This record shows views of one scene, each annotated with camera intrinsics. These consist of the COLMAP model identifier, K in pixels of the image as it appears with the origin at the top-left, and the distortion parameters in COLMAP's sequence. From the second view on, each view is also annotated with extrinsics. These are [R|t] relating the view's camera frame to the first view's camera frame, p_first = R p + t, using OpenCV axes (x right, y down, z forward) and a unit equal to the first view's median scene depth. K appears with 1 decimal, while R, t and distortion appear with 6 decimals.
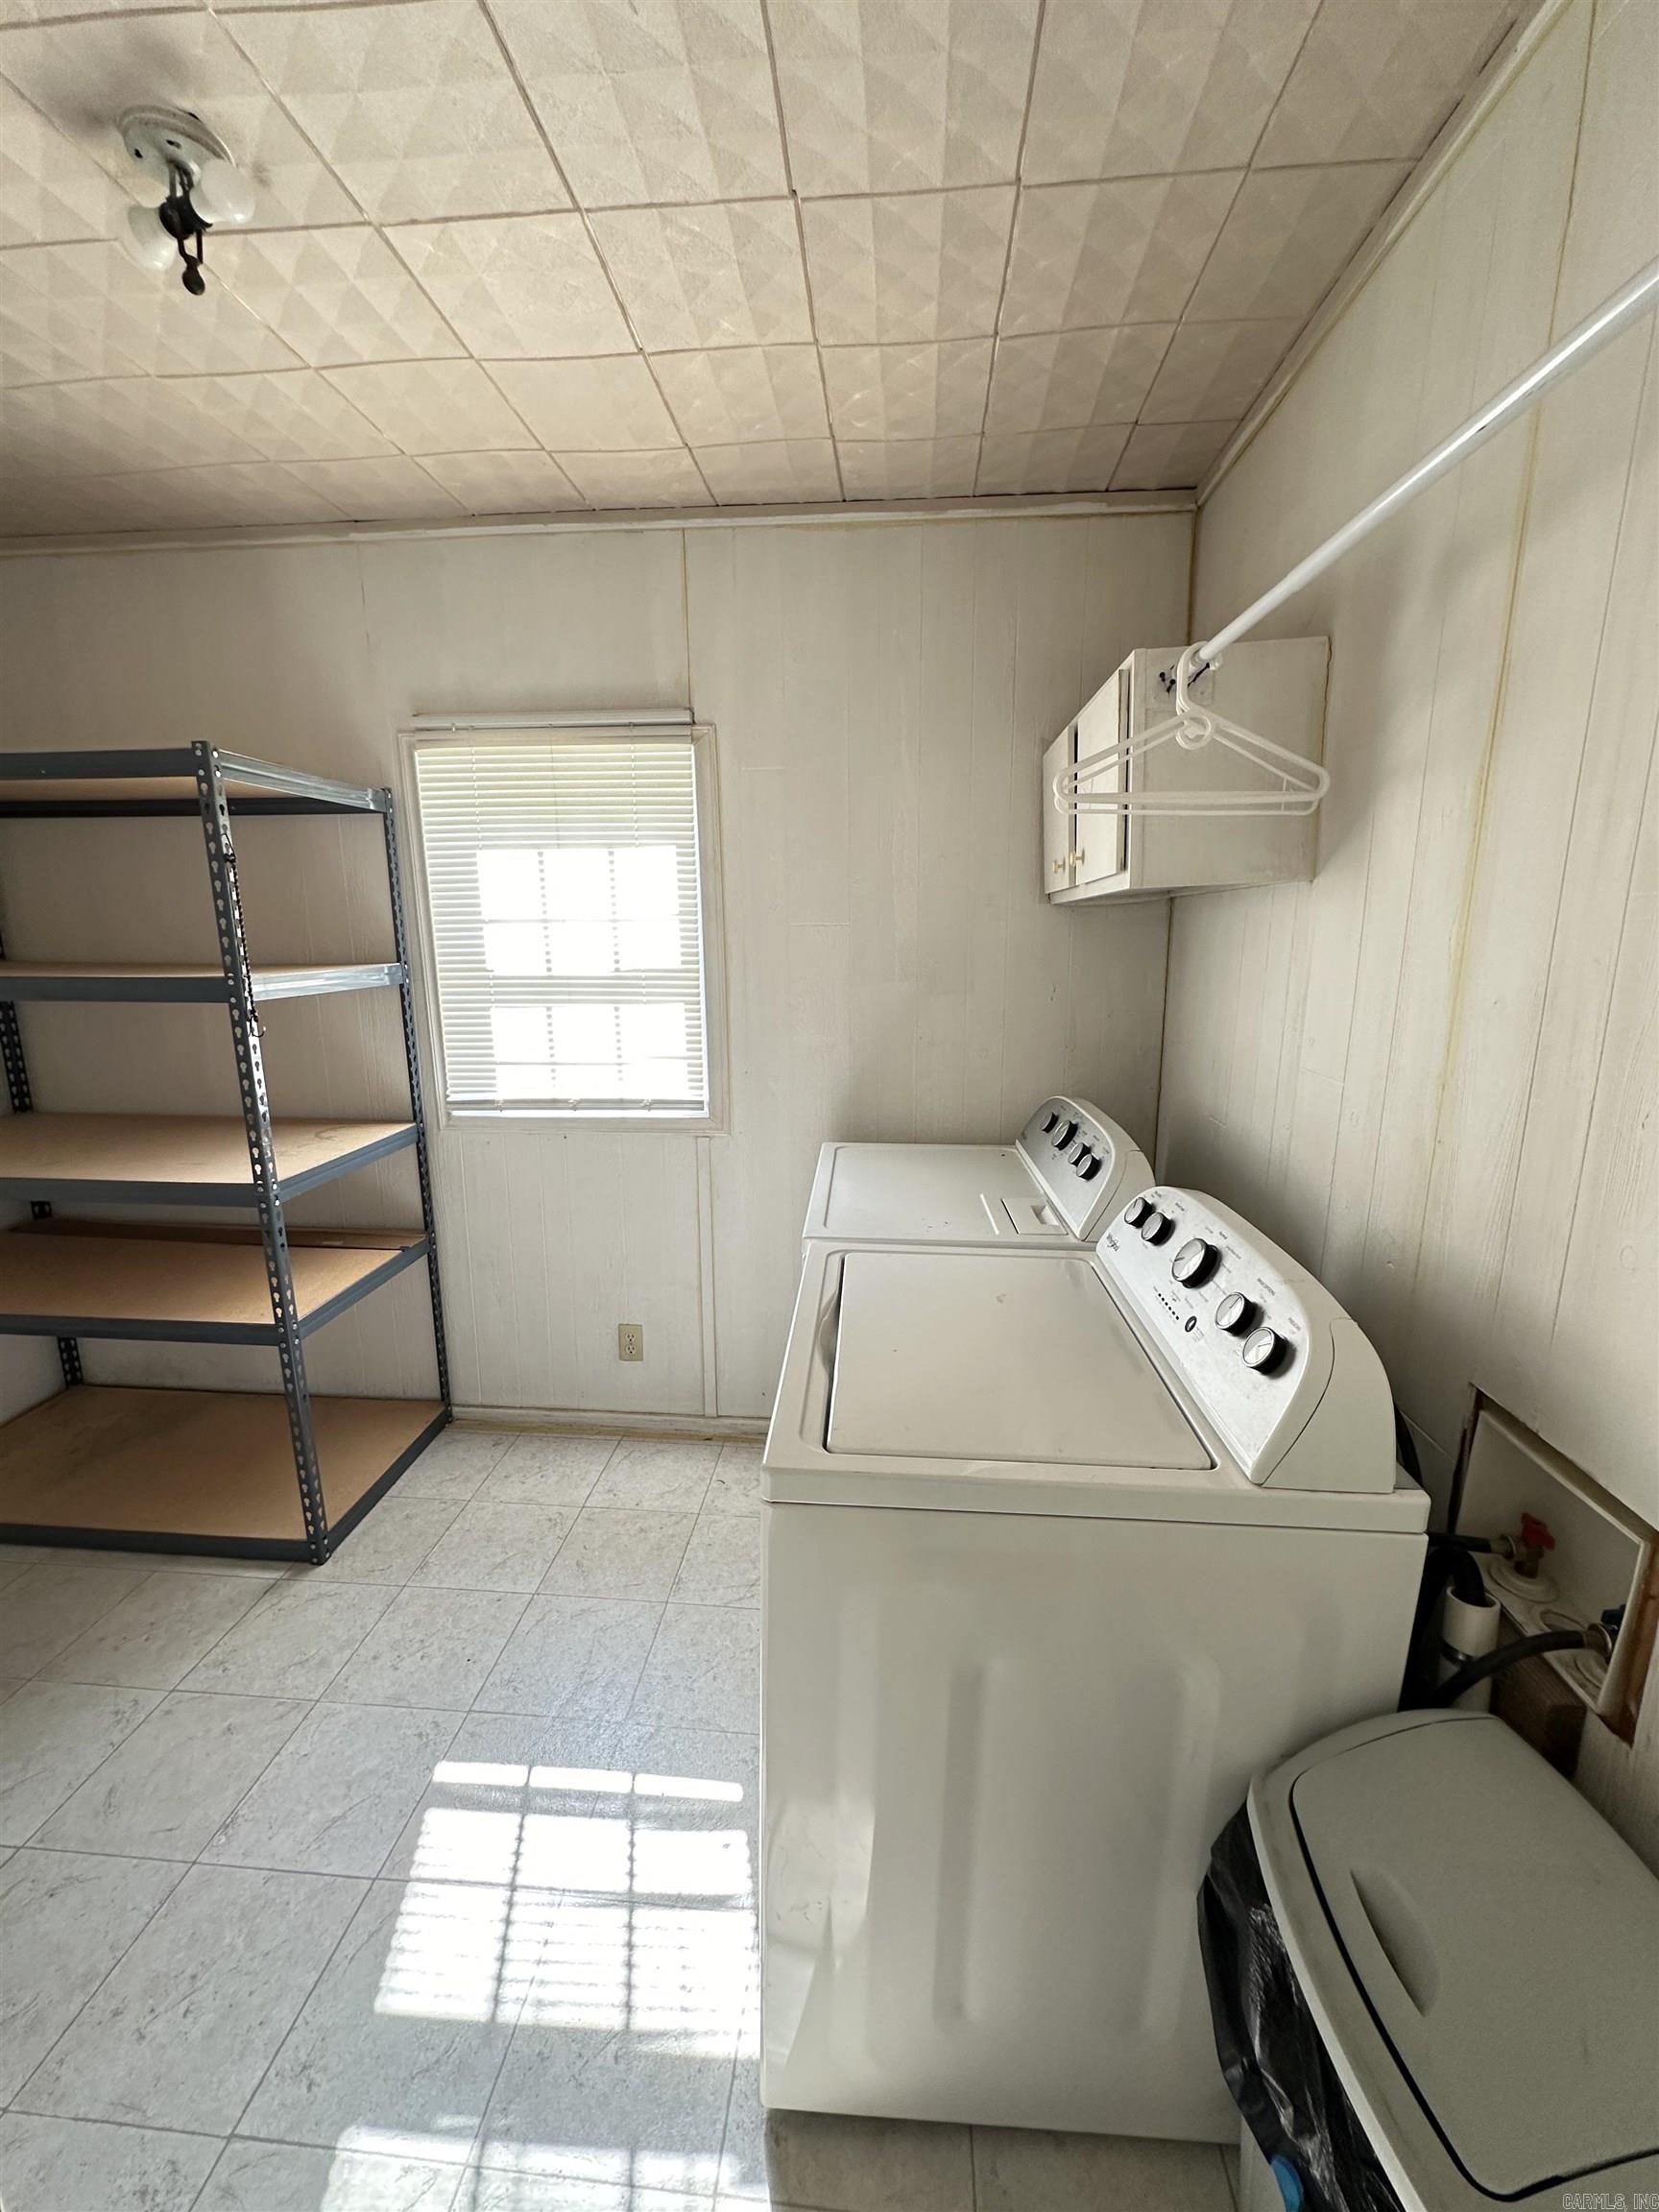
lens RADIAL K [[878.6, 0, 831.4], [0, 878.6, 1103.4], [0, 0, 1]] dist [-0.009779, 0.001612]
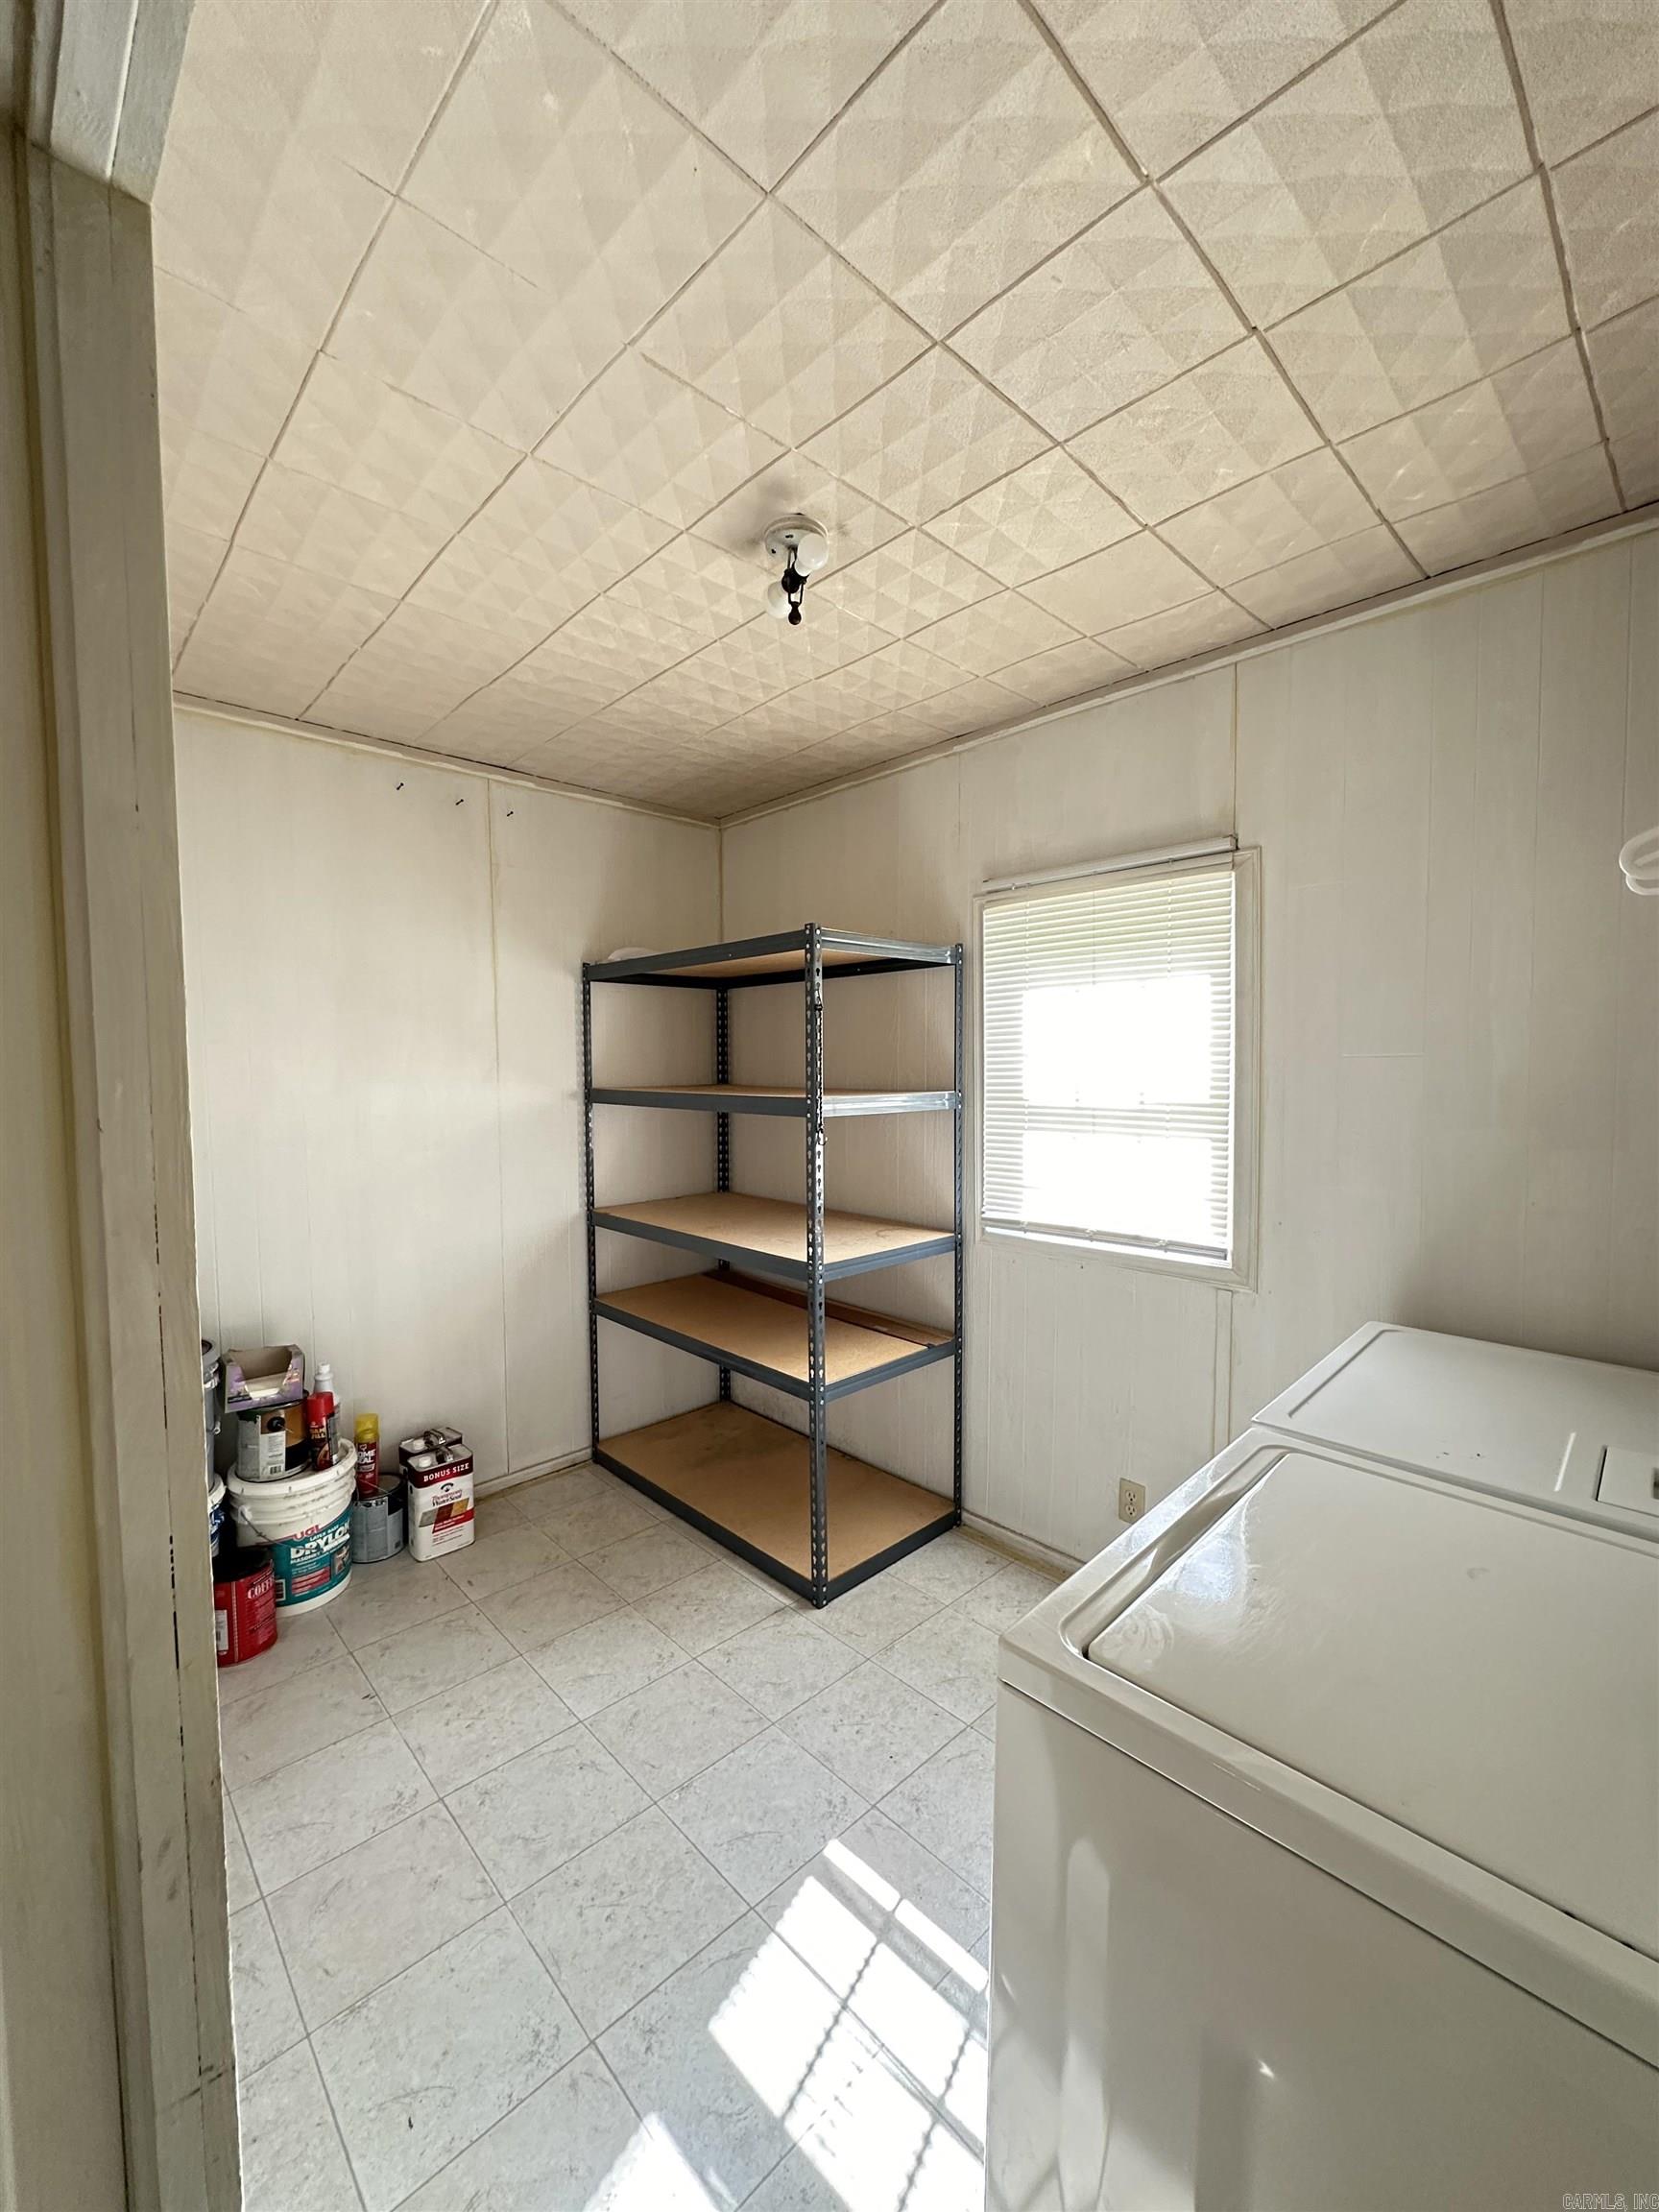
lens RADIAL K [[878.6, 0, 831.5], [0, 878.6, 1101.8], [0, 0, 1]] dist [-0.009779, 0.001612]
pose [[0.745940, 0.026867, -0.665471, 0.183897], [-0.129836, 0.985882, -0.105734, -0.005771], [0.653235, 0.165273, 0.738897, 0.062521]]
